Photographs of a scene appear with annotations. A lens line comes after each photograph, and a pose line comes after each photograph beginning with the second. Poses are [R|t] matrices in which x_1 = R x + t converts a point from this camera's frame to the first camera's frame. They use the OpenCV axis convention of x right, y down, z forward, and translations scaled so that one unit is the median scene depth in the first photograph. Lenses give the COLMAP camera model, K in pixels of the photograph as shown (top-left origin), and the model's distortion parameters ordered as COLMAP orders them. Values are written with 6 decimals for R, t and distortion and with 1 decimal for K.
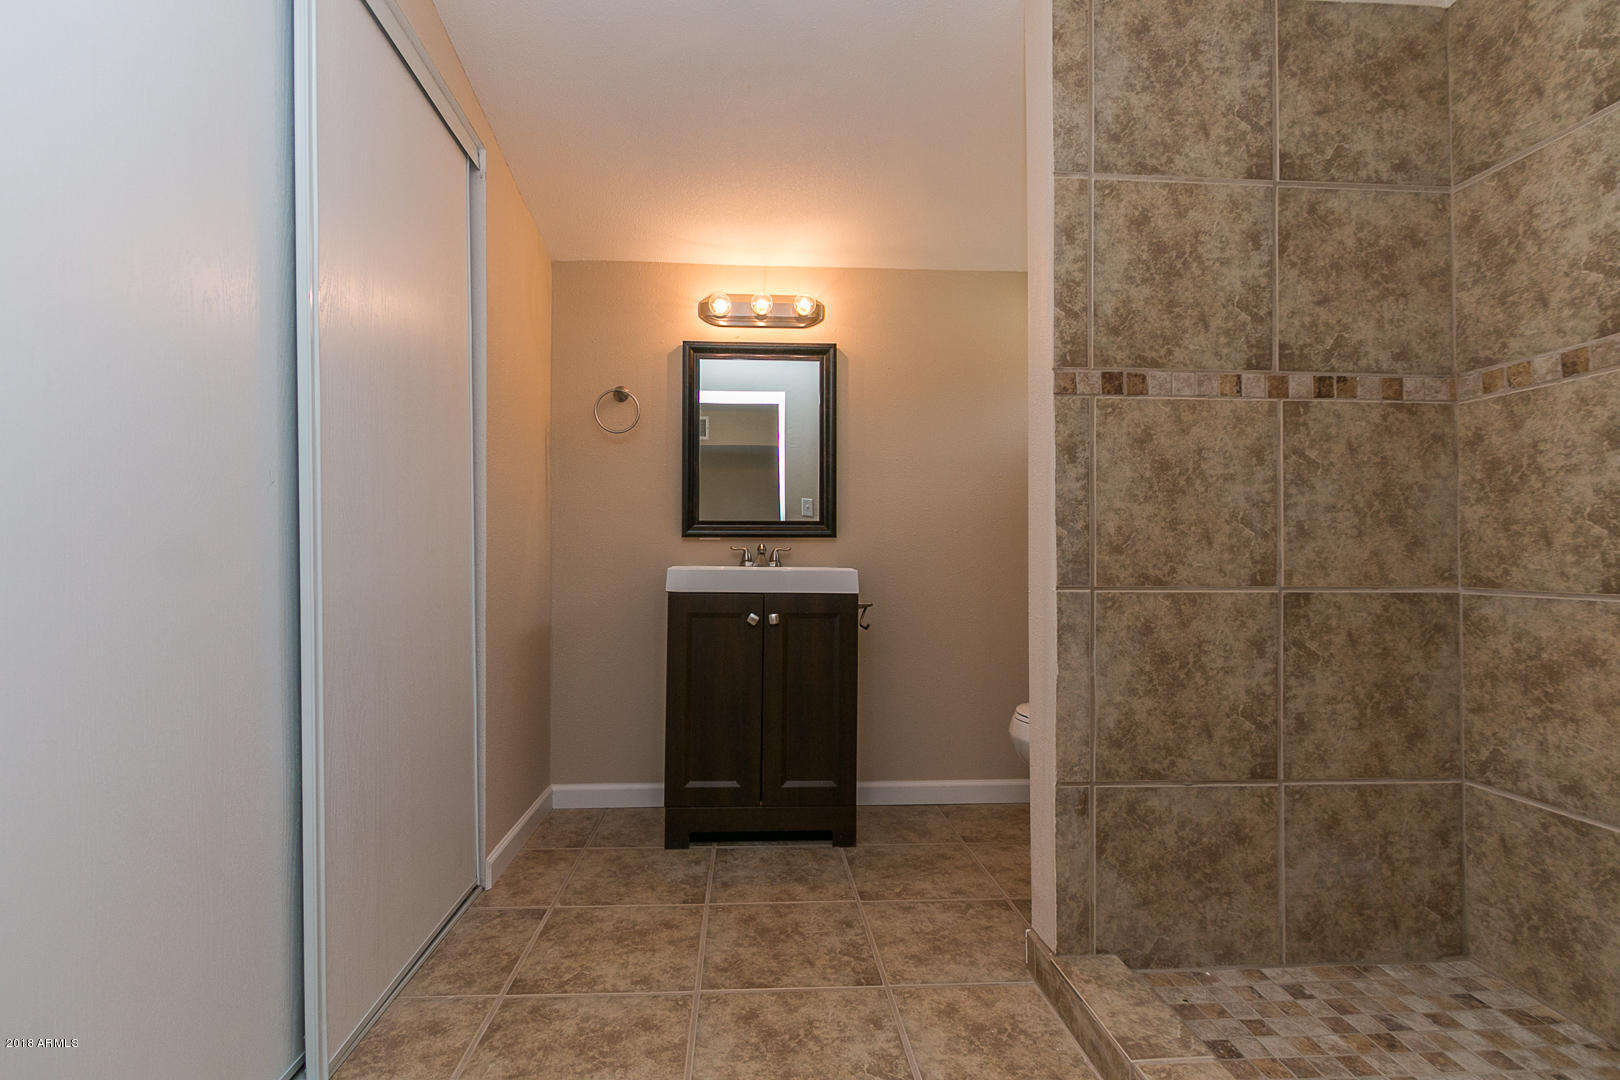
lens RADIAL K [[739.6, 0, 797.1], [0, 739.6, 550.0], [0, 0, 1]] dist [0.006065, -0.002759]
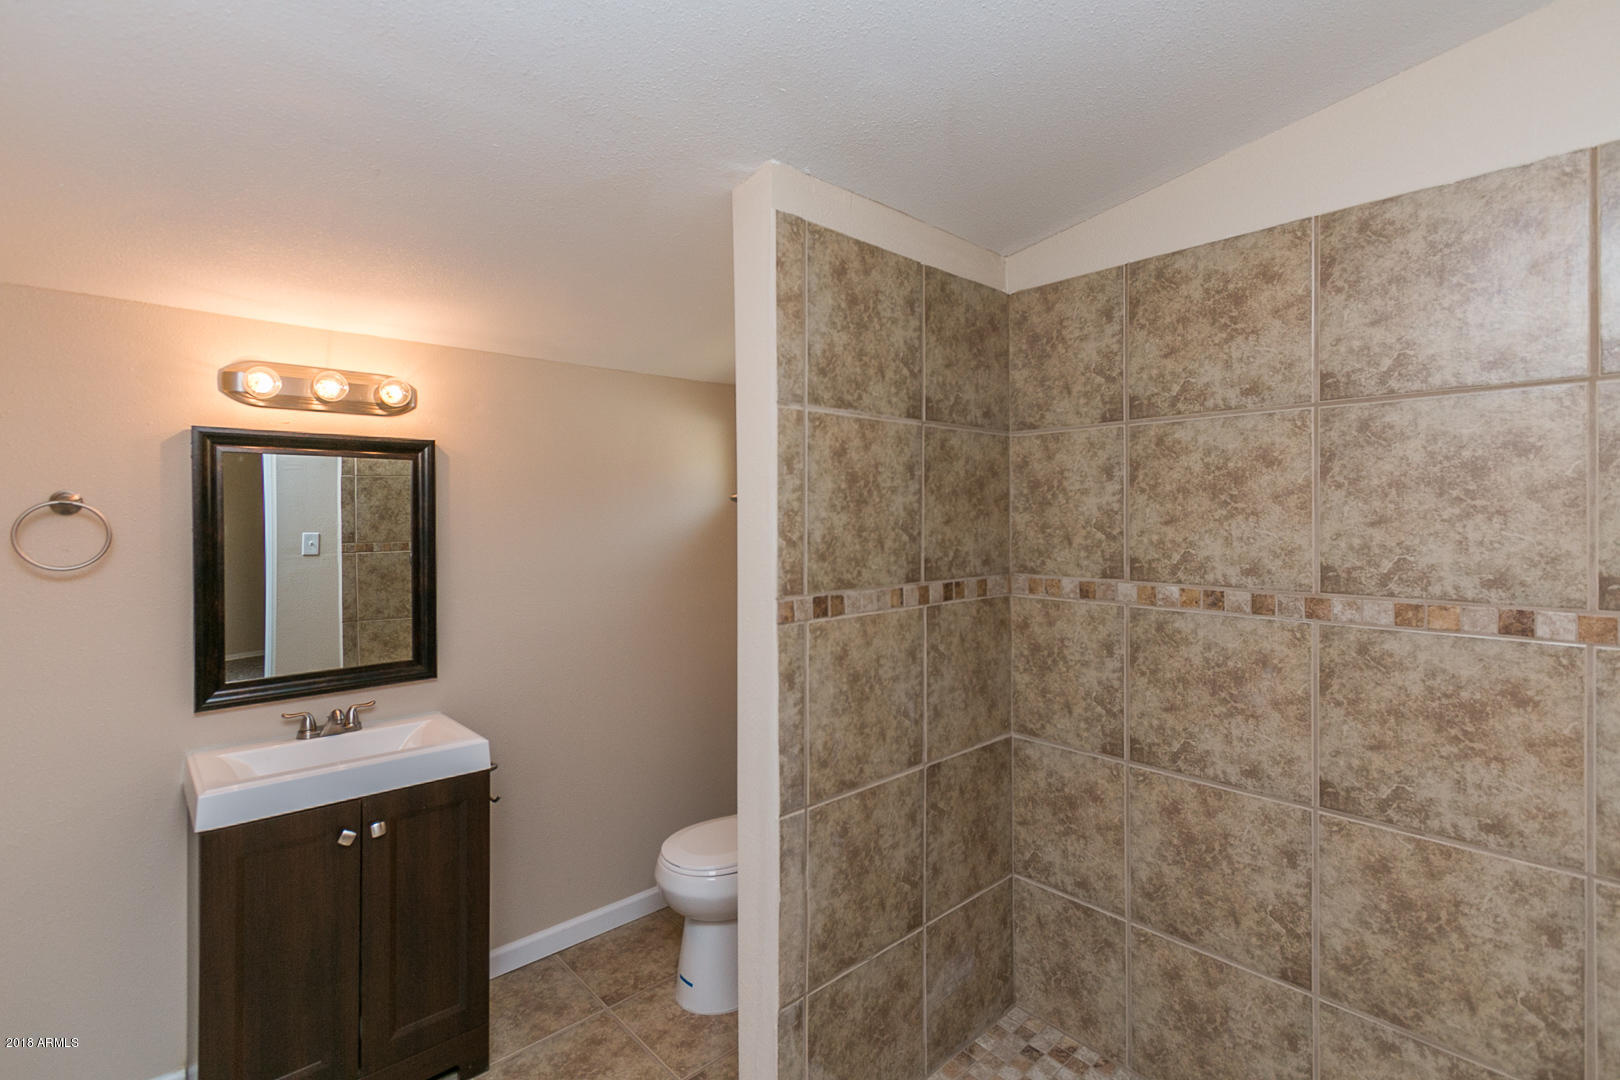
lens RADIAL K [[739.6, 0, 806.7], [0, 739.6, 534.6], [0, 0, 1]] dist [0.006065, -0.002759]
pose [[0.784920, -0.010377, 0.619510, -0.234599], [-0.002897, 0.999787, 0.020418, -0.345941], [-0.619590, -0.017821, 0.784724, 0.191866]]
